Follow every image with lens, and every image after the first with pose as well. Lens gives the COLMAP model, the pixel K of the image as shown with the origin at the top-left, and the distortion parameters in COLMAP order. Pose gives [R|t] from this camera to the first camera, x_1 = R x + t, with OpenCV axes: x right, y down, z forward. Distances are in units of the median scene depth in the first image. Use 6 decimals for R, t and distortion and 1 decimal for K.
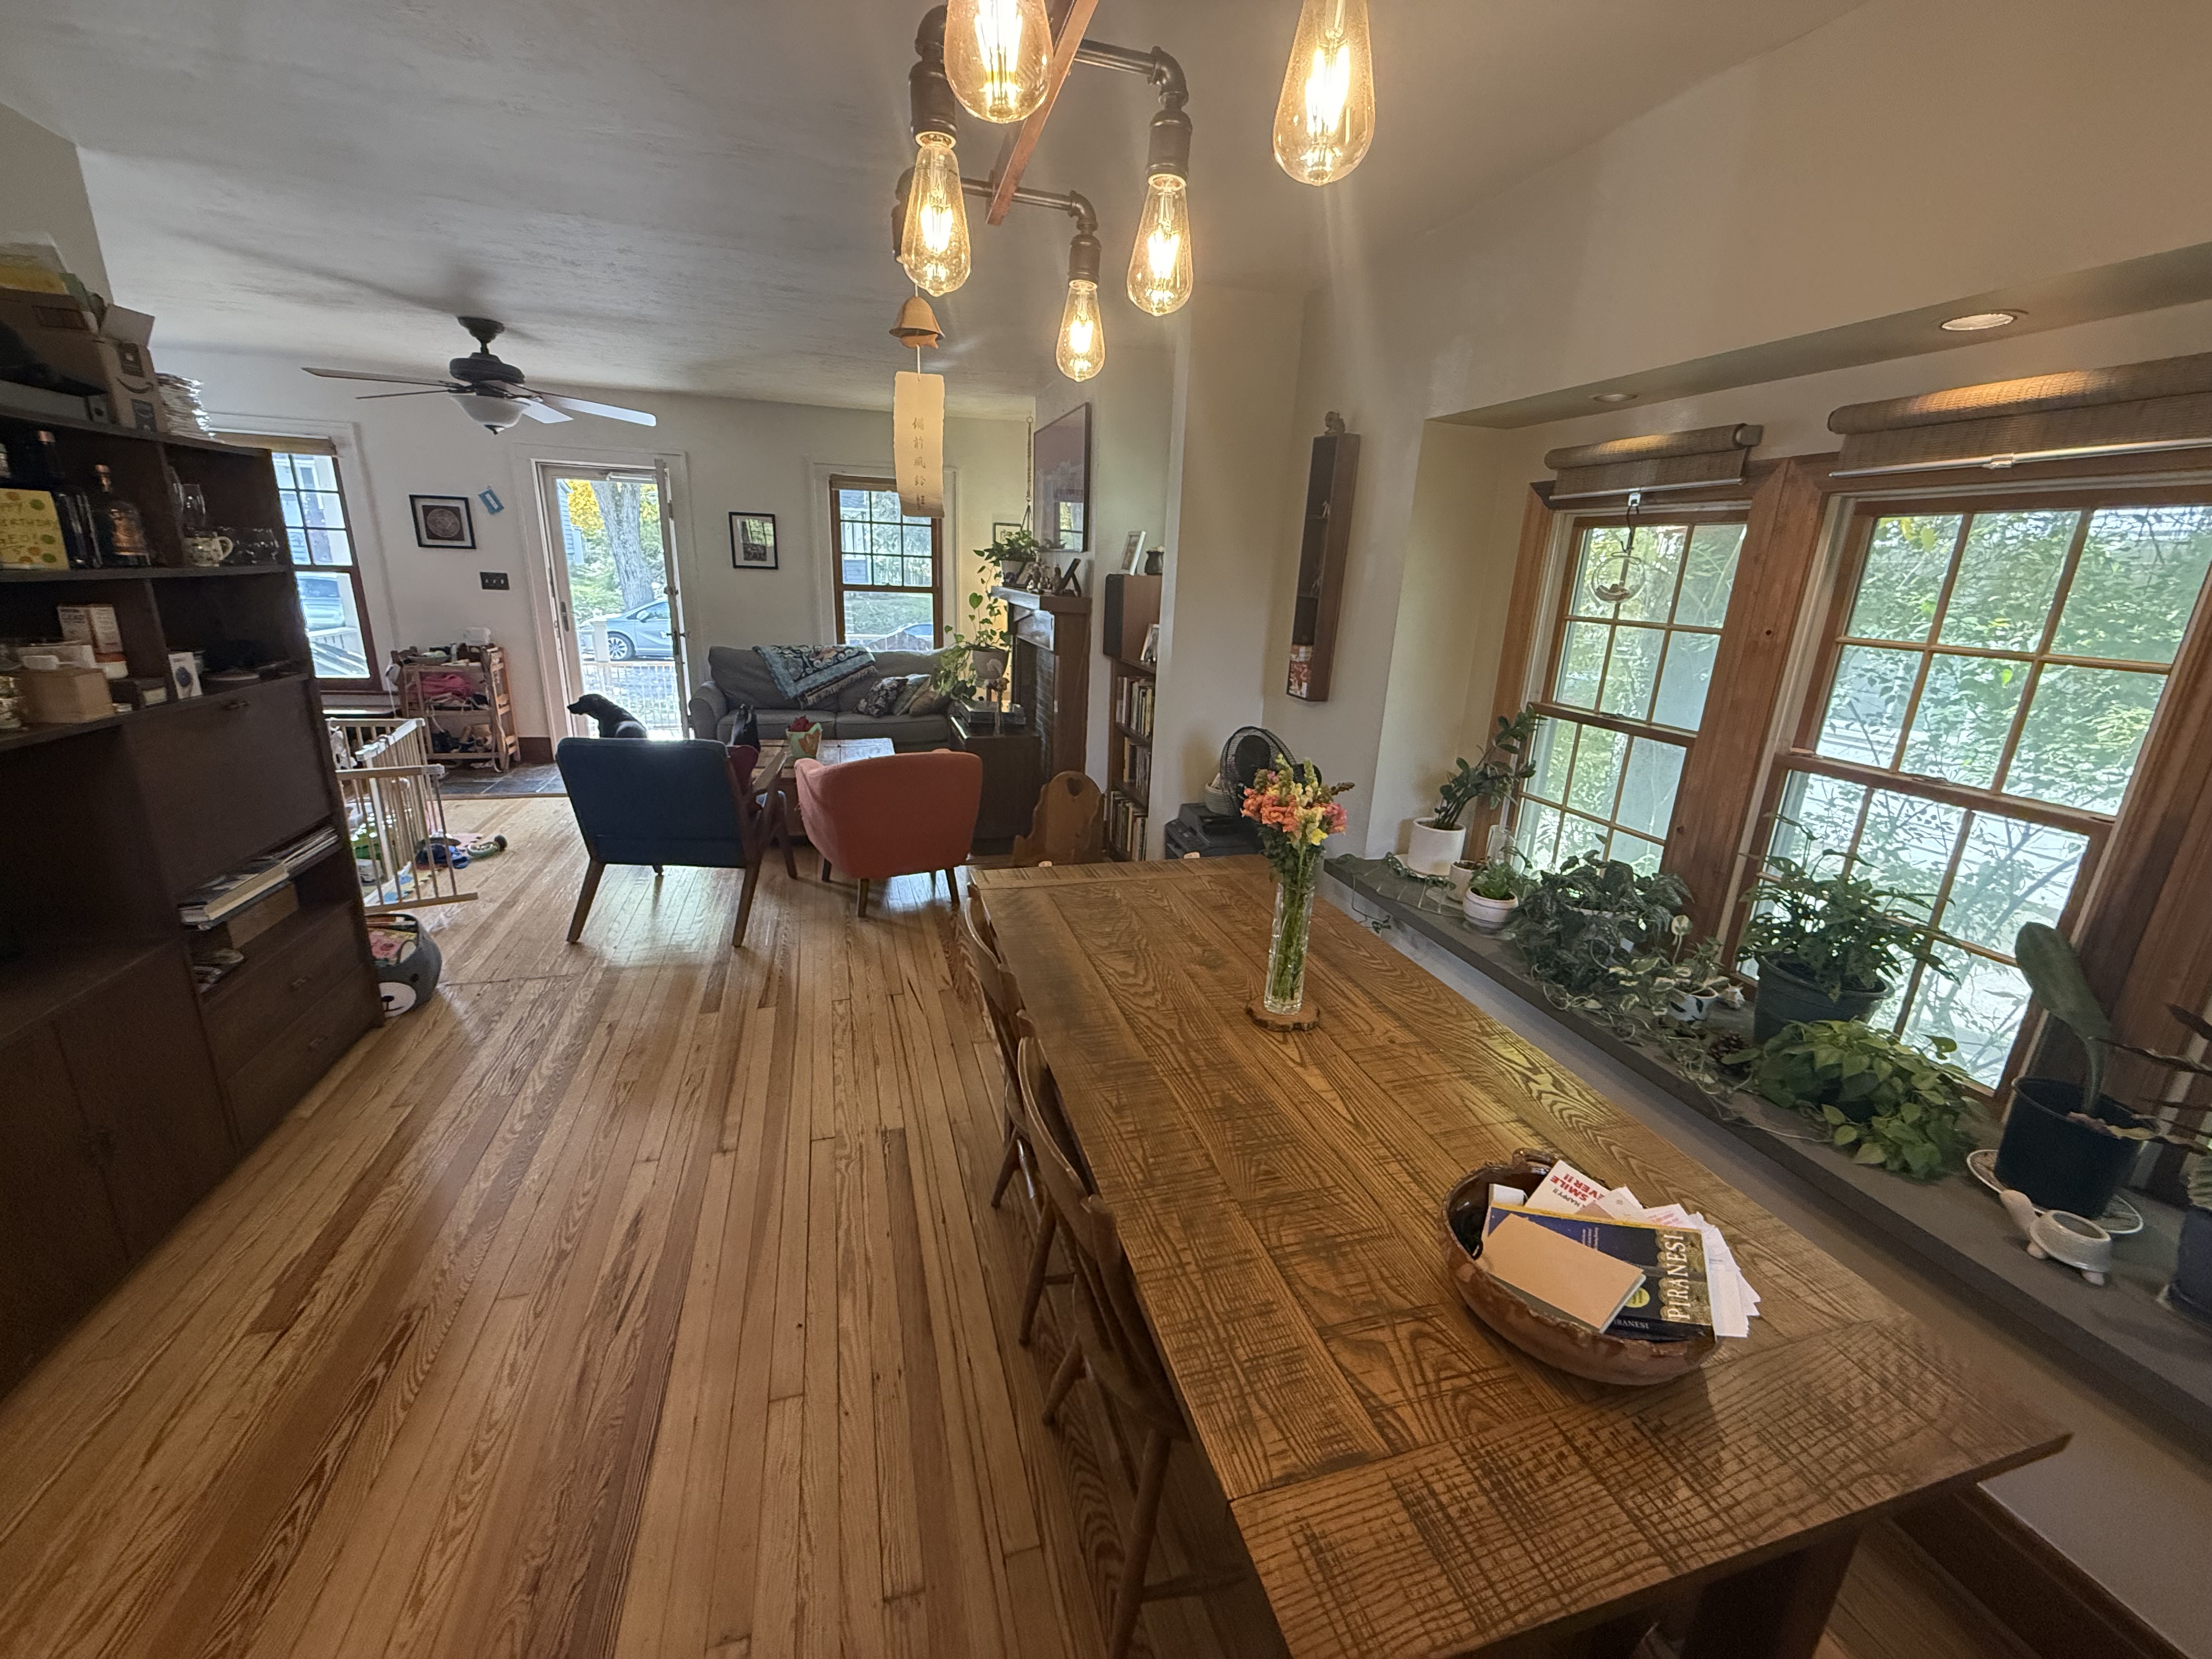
lens RADIAL K [[865.5, 0, 1092.4], [0, 865.5, 837.8], [0, 0, 1]] dist [-0.022686, -0.000010]
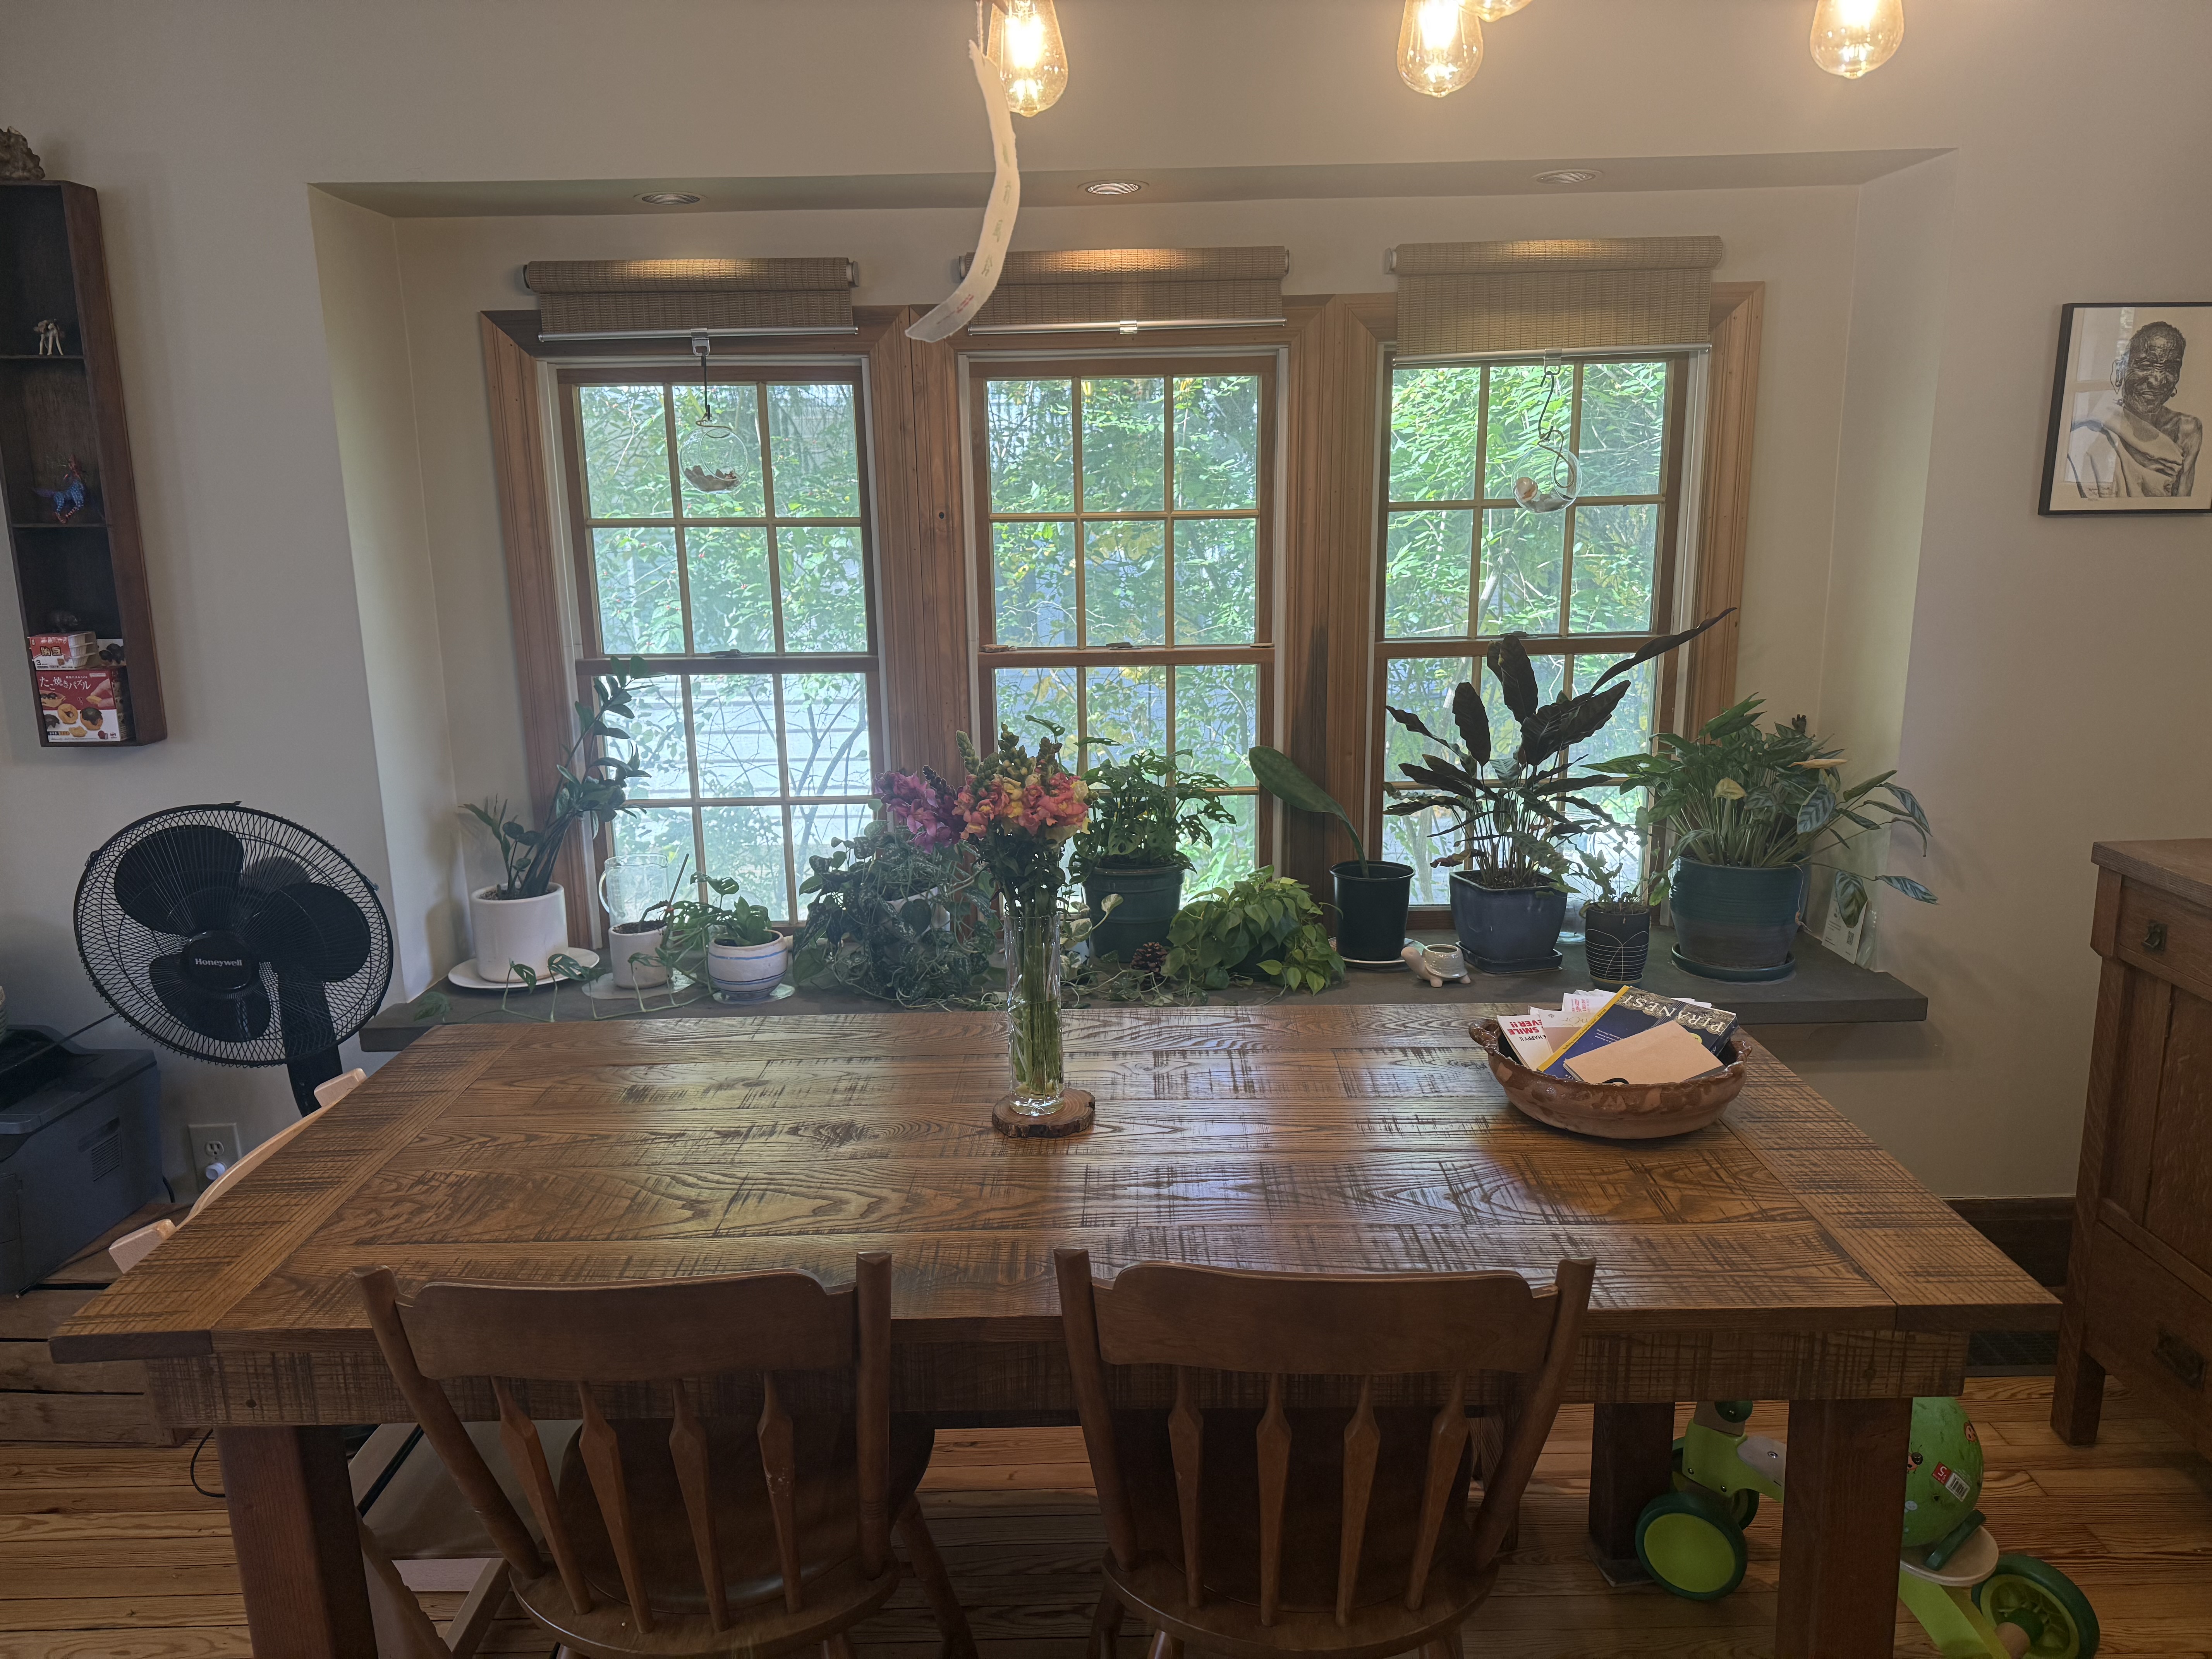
lens RADIAL K [[1477.7, 0, 1107.0], [0, 1477.7, 894.5], [0, 0, 1]] dist [0.005849, -0.037964]
pose [[0.259437, -0.279992, 0.924282, -0.535505], [0.309903, 0.930575, 0.194912, -0.108550], [-0.914687, 0.235870, 0.328196, 0.397998]]
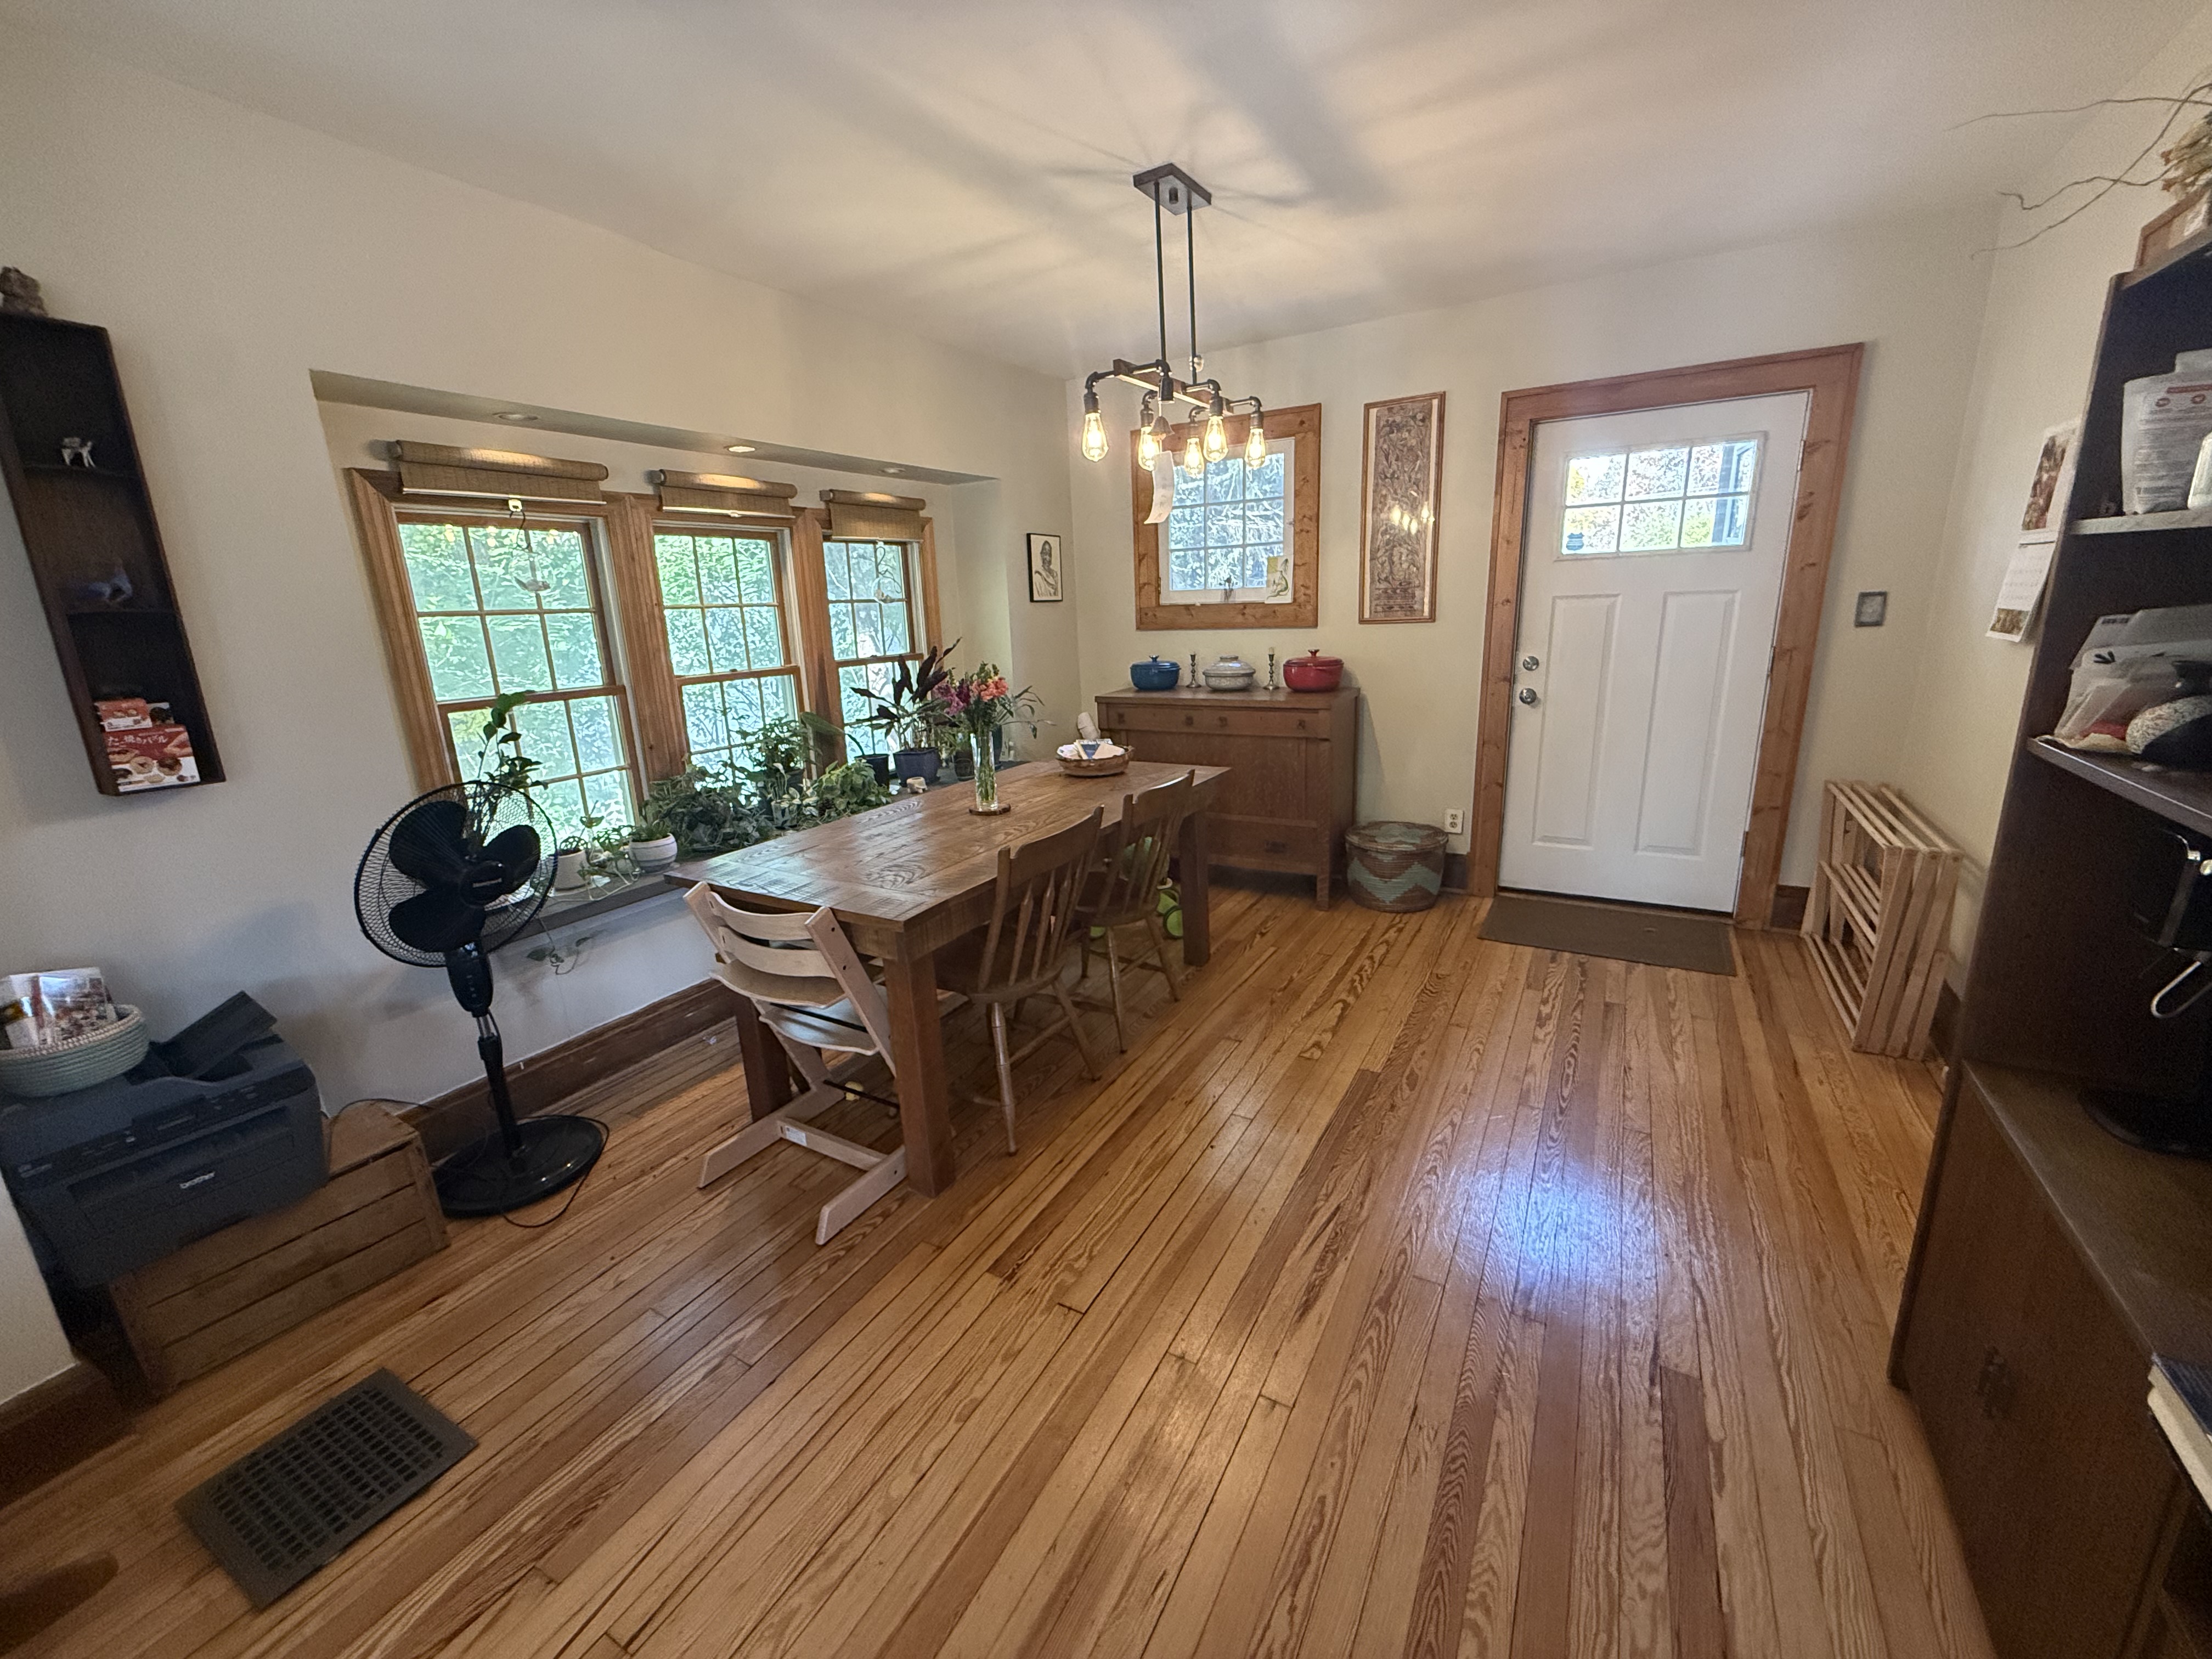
lens RADIAL K [[885.0, 0, 1110.7], [0, 885.0, 824.7], [0, 0, 1]] dist [0.010751, -0.011566]
pose [[-0.698952, -0.190619, 0.689297, -0.877328], [0.215519, 0.862877, 0.457159, -0.402030], [-0.681922, 0.468089, -0.562027, 1.346691]]
